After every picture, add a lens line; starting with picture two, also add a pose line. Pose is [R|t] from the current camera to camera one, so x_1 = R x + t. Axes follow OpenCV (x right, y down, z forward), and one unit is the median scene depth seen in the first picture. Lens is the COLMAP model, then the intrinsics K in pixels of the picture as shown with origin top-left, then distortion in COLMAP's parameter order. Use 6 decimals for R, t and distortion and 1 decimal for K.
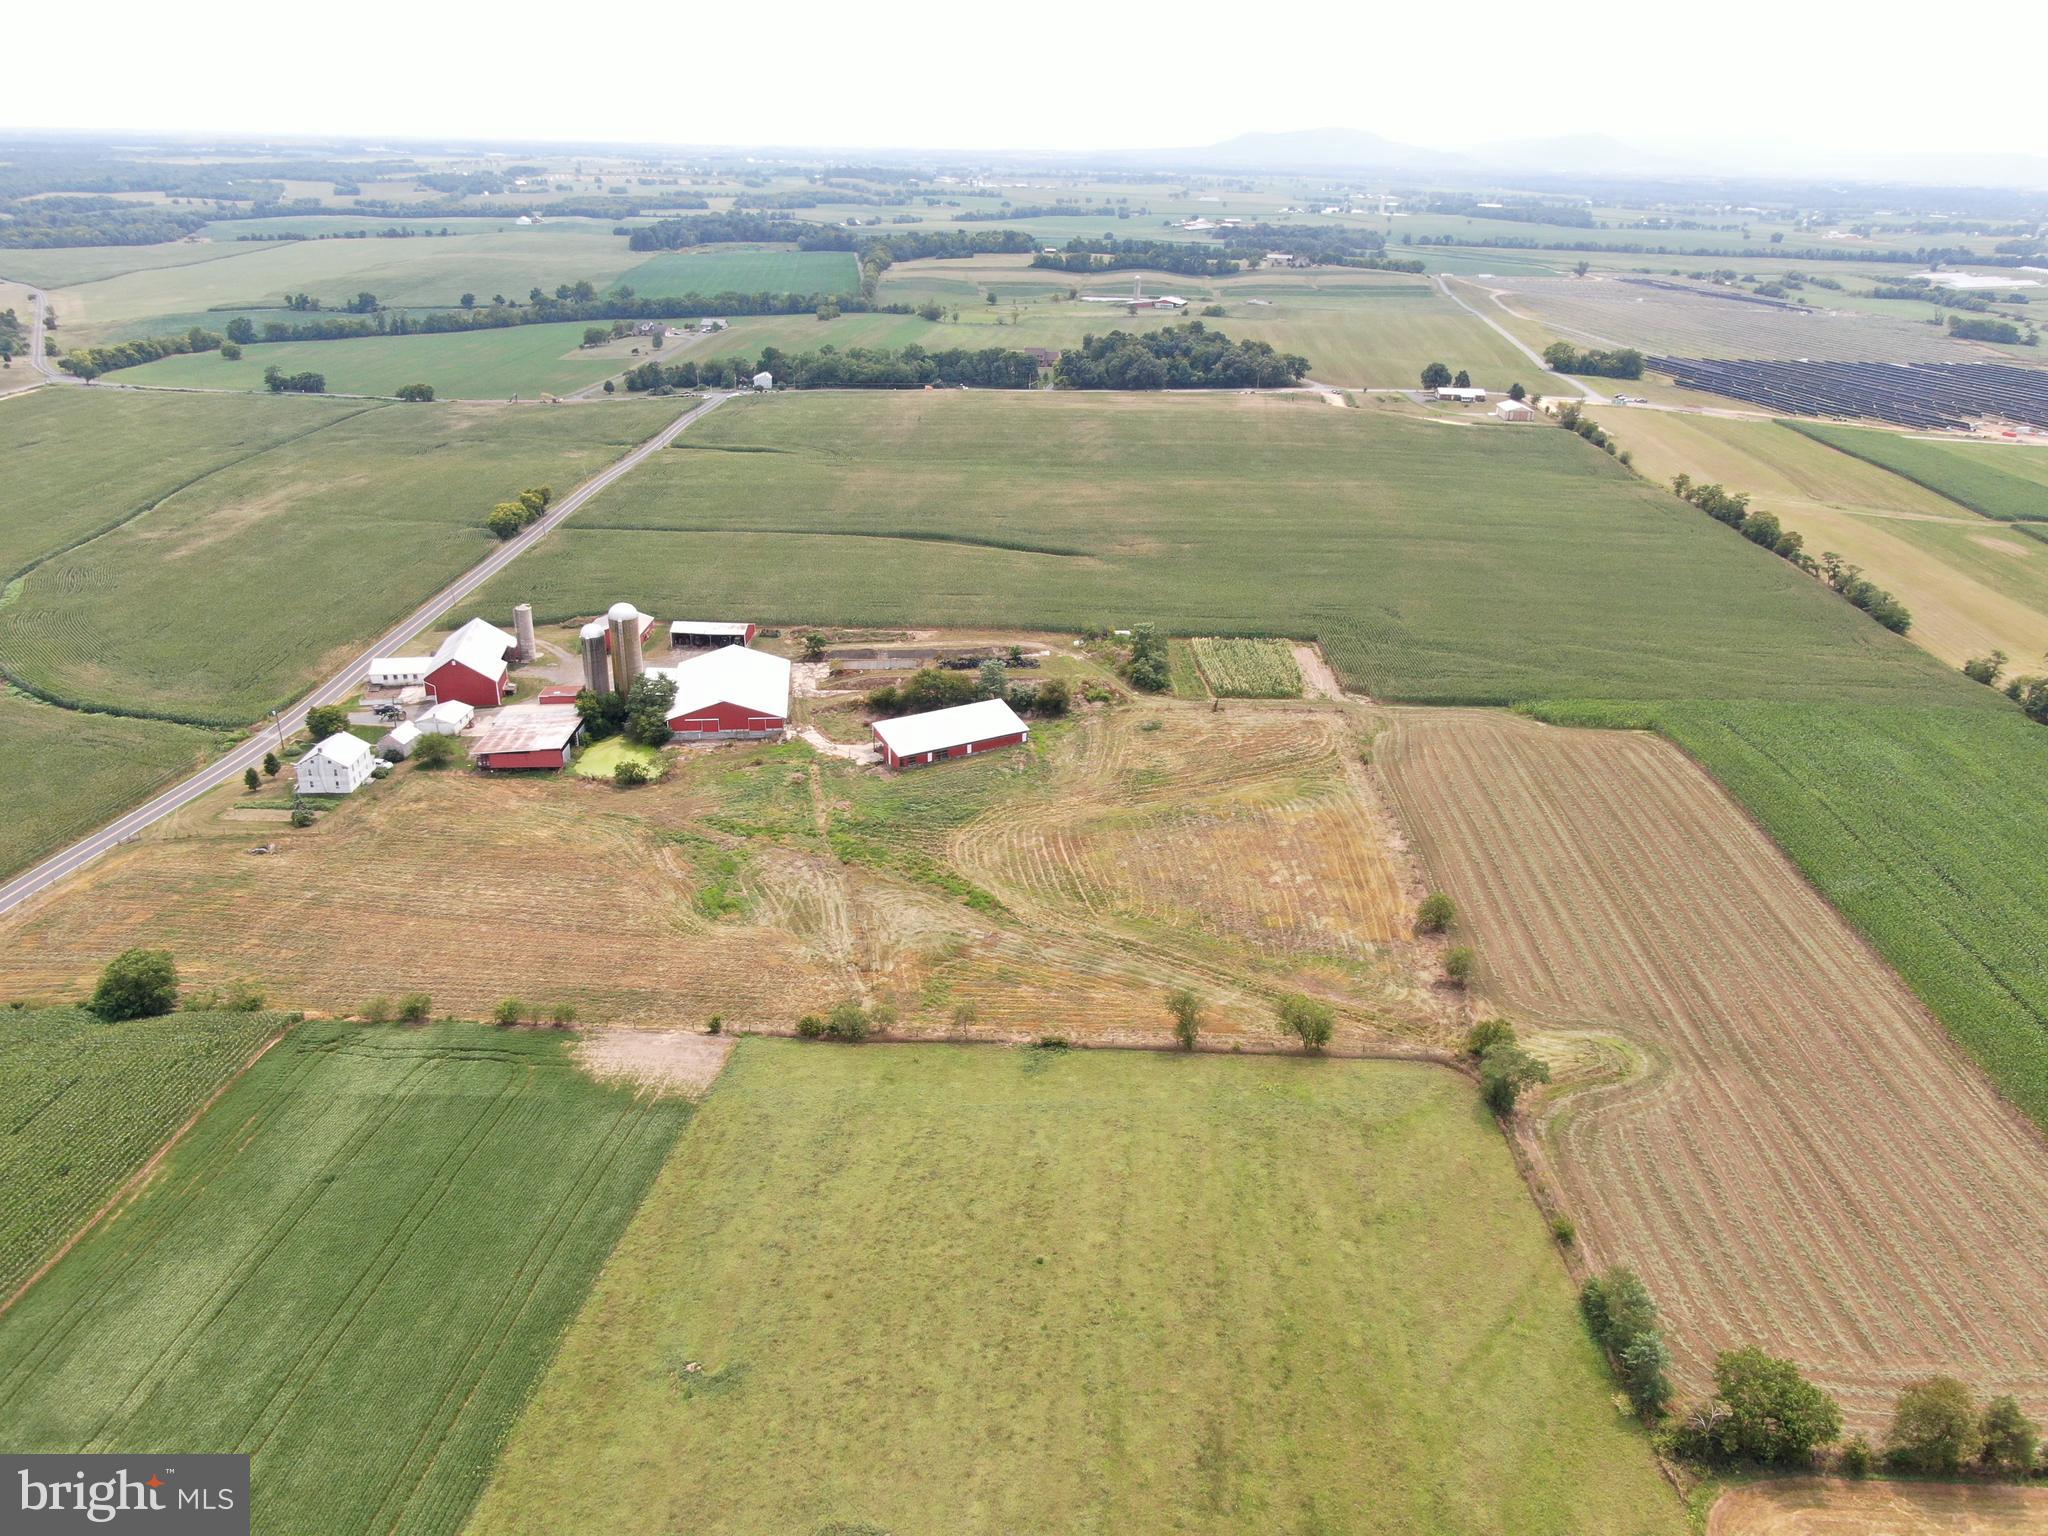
lens RADIAL K [[1475.2, 0, 1024.6], [0, 1475.2, 766.9], [0, 0, 1]] dist [-0.022127, 0.012099]
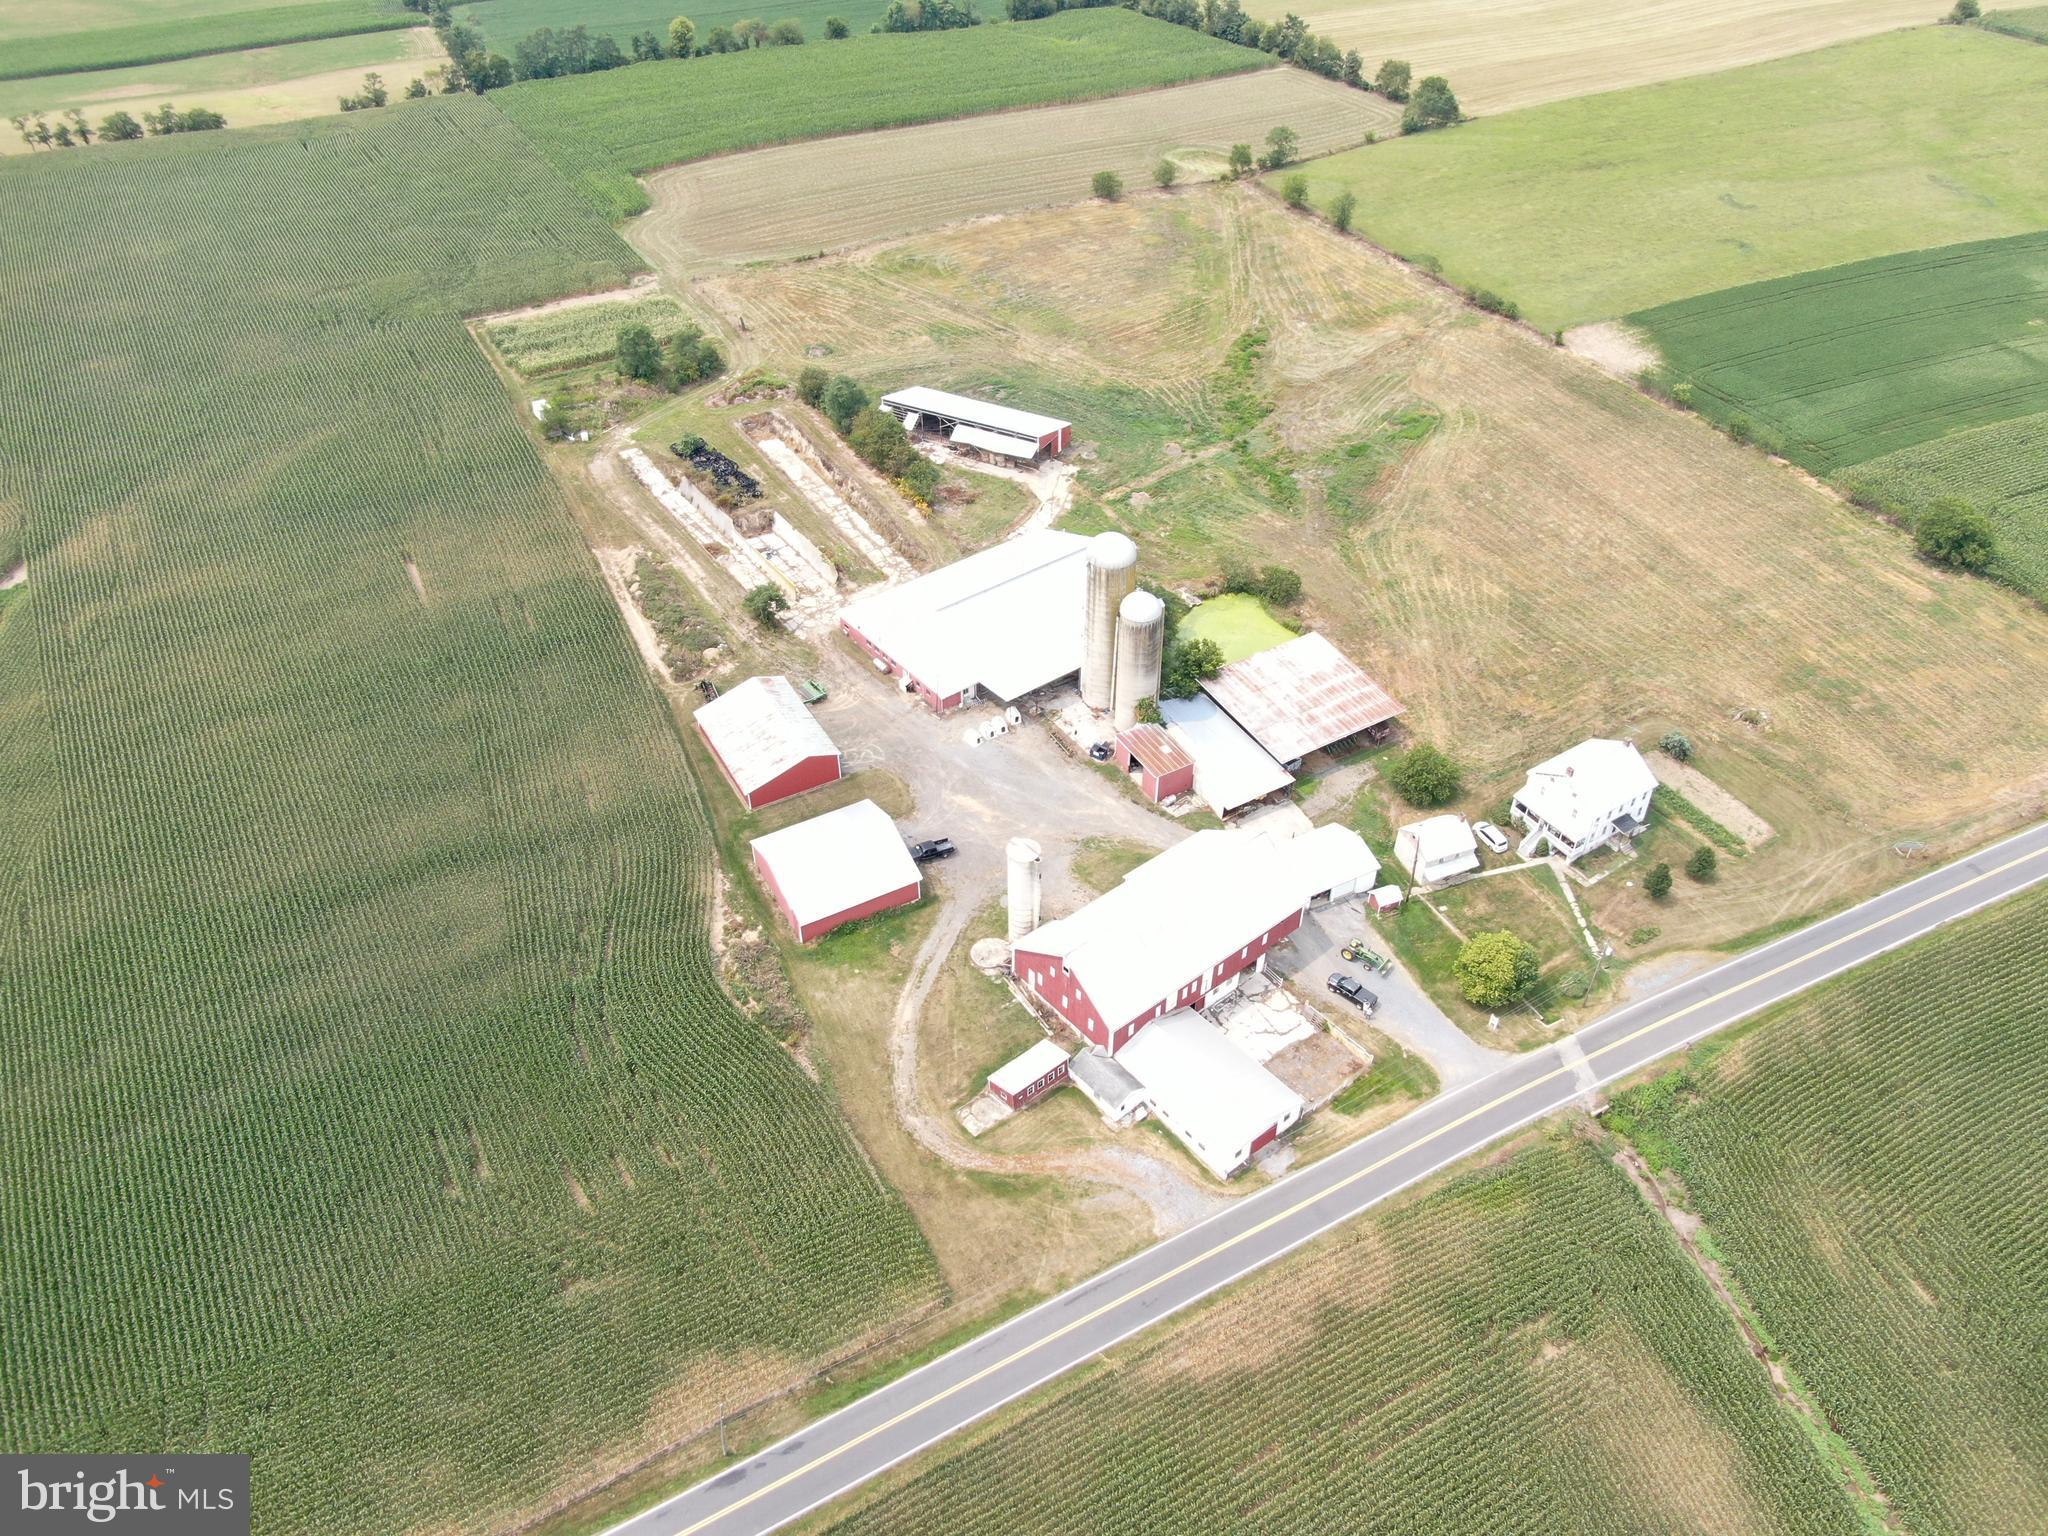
lens RADIAL K [[1475.2, 0, 1024.6], [0, 1475.2, 766.9], [0, 0, 1]] dist [-0.022127, 0.012099]
pose [[-0.514334, -0.563901, 0.646124, -0.438816], [0.330030, 0.565245, 0.756028, -0.327573], [-0.791543, 0.602091, -0.104621, 0.736763]]
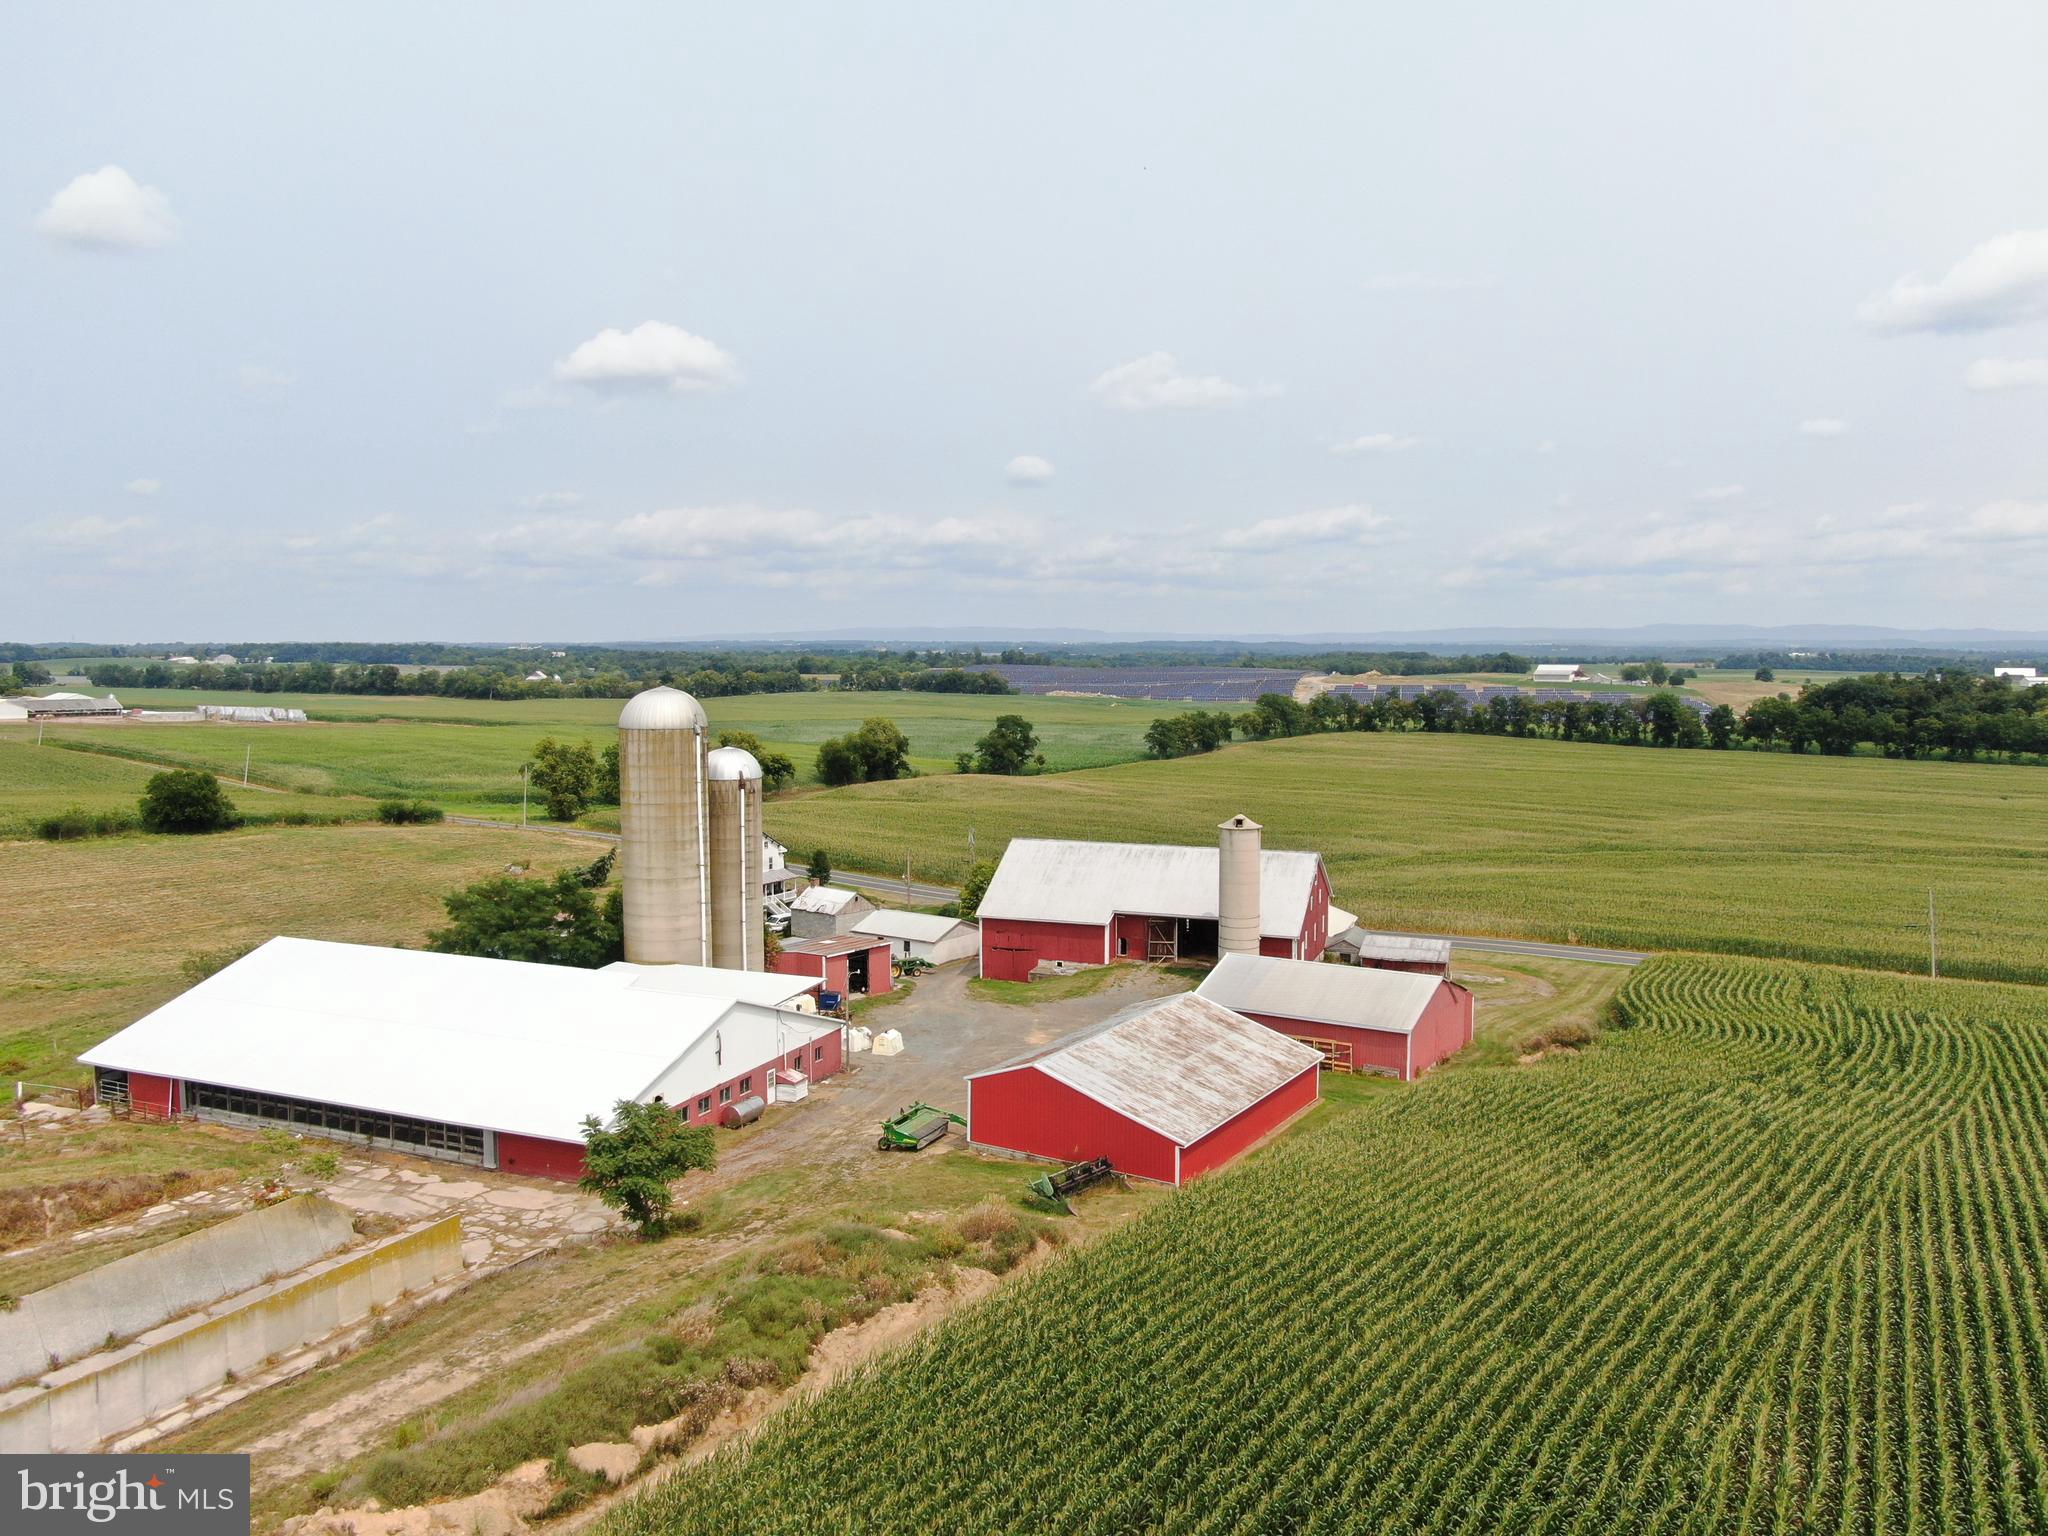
lens RADIAL K [[1505.2, 0, 1024.2], [0, 1505.2, 768.2], [0, 0, 1]] dist [-0.019230, 0.008748]
pose [[-0.500251, 0.046125, -0.864651, -0.008110], [-0.352886, 0.901028, 0.252231, -0.136658], [0.790709, 0.431302, -0.434463, 0.791180]]
